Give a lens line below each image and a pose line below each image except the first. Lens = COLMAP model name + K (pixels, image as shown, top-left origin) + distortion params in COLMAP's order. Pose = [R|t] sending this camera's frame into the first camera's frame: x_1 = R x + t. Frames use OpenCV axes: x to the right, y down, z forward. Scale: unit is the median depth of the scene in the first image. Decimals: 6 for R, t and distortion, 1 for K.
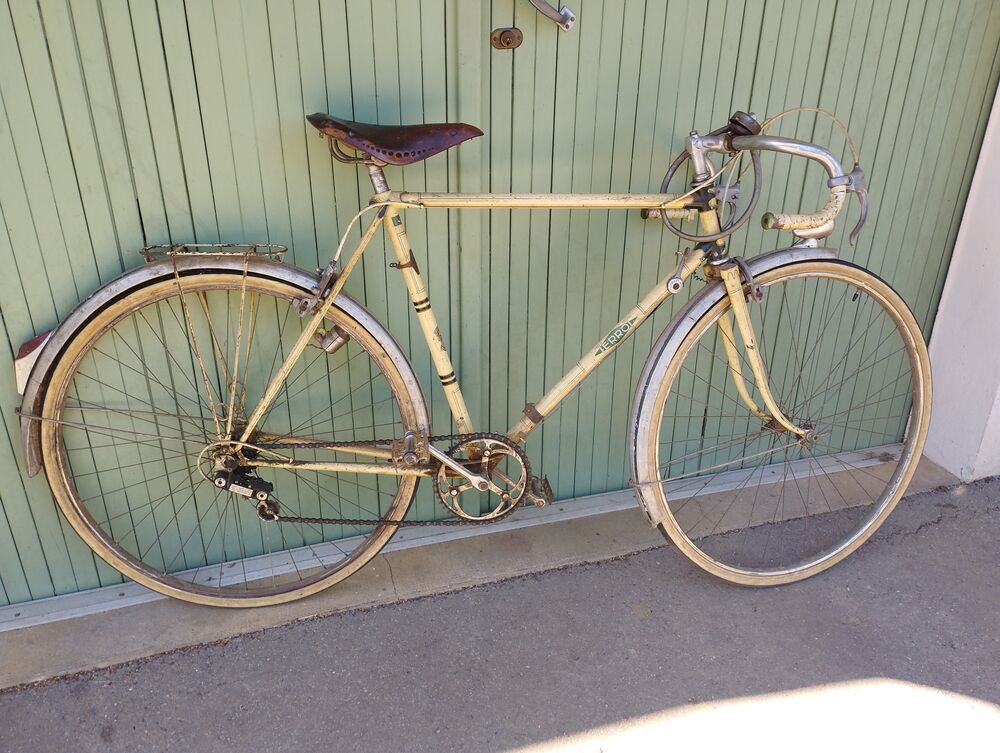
lens RADIAL K [[814.0, 0, 500.0], [0, 814.0, 376.5], [0, 0, 1]] dist [0.077569, -0.095183]
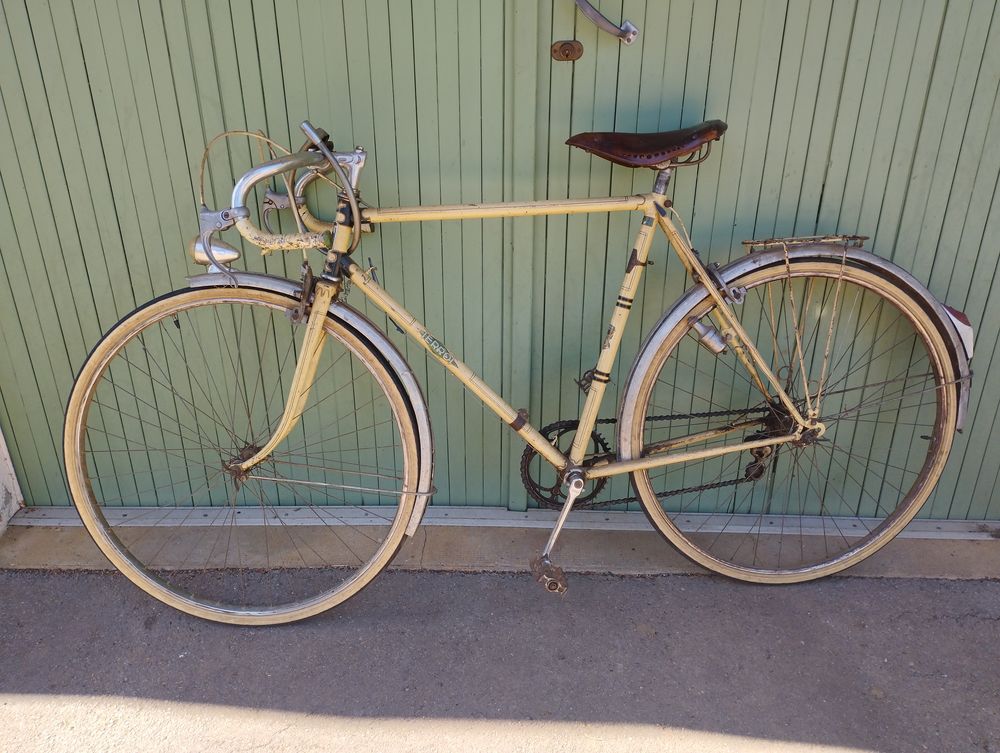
lens RADIAL K [[814.0, 0, 500.0], [0, 814.0, 376.5], [0, 0, 1]] dist [0.077569, -0.095183]
pose [[0.947655, 0.136635, -0.288583, 0.265741], [-0.141190, 0.989969, 0.005077, 0.003885], [0.286382, 0.035934, 0.957442, -0.005625]]
